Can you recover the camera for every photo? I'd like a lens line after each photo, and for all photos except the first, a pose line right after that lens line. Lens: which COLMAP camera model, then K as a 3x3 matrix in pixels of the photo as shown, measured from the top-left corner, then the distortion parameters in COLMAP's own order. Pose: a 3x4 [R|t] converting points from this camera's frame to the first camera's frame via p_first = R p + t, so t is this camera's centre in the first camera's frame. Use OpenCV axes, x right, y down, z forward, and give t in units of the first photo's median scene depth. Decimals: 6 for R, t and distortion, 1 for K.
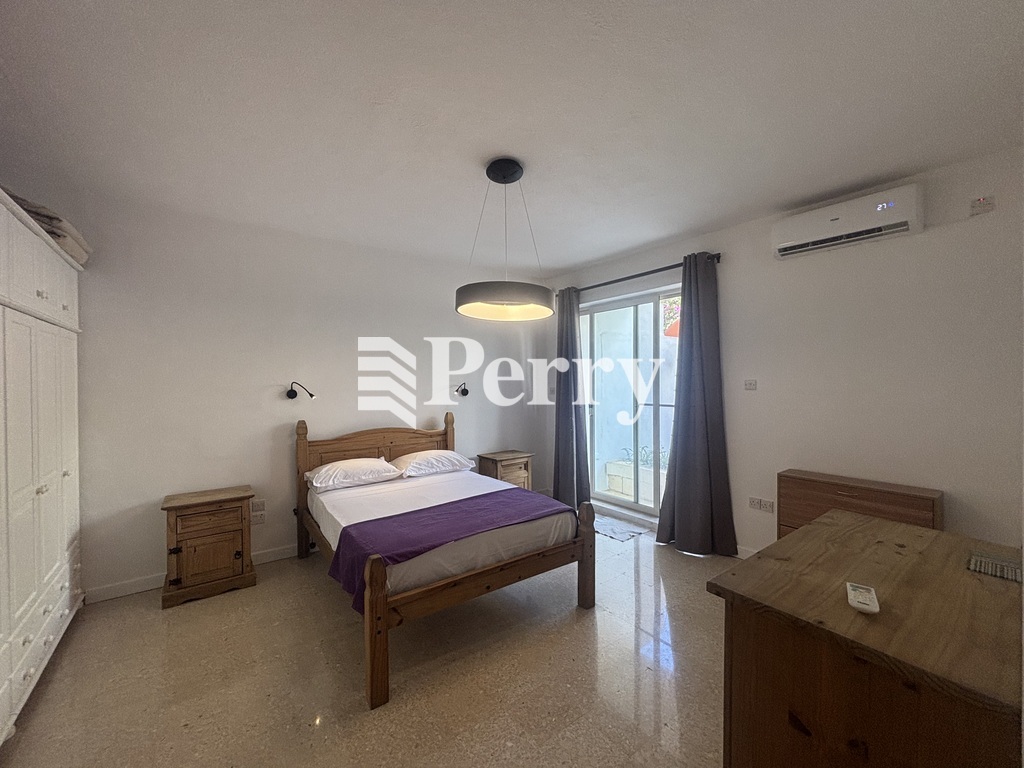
lens RADIAL K [[412.4, 0, 512.0], [0, 412.4, 384.0], [0, 0, 1]] dist [0.030042, -0.025257]
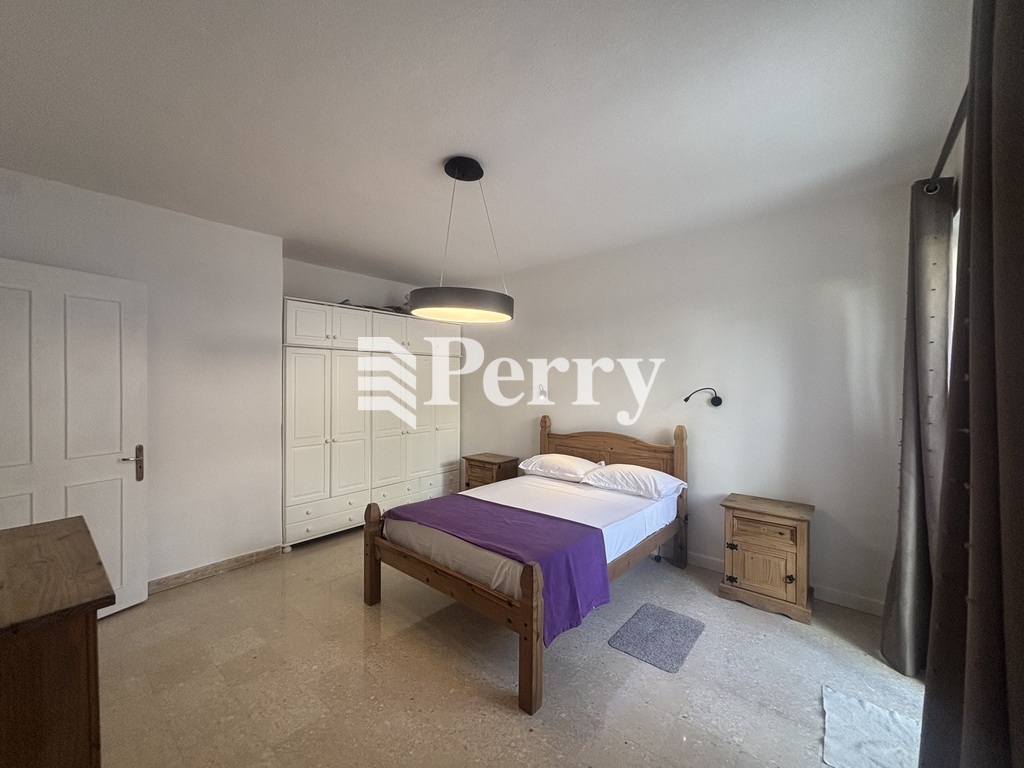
lens RADIAL K [[412.4, 0, 512.0], [0, 412.4, 384.0], [0, 0, 1]] dist [0.030042, -0.025257]
pose [[0.228196, 0.013904, -0.973516, 0.712951], [-0.012401, 0.999858, 0.011374, -0.019591], [0.973536, 0.009477, 0.228336, 0.673384]]
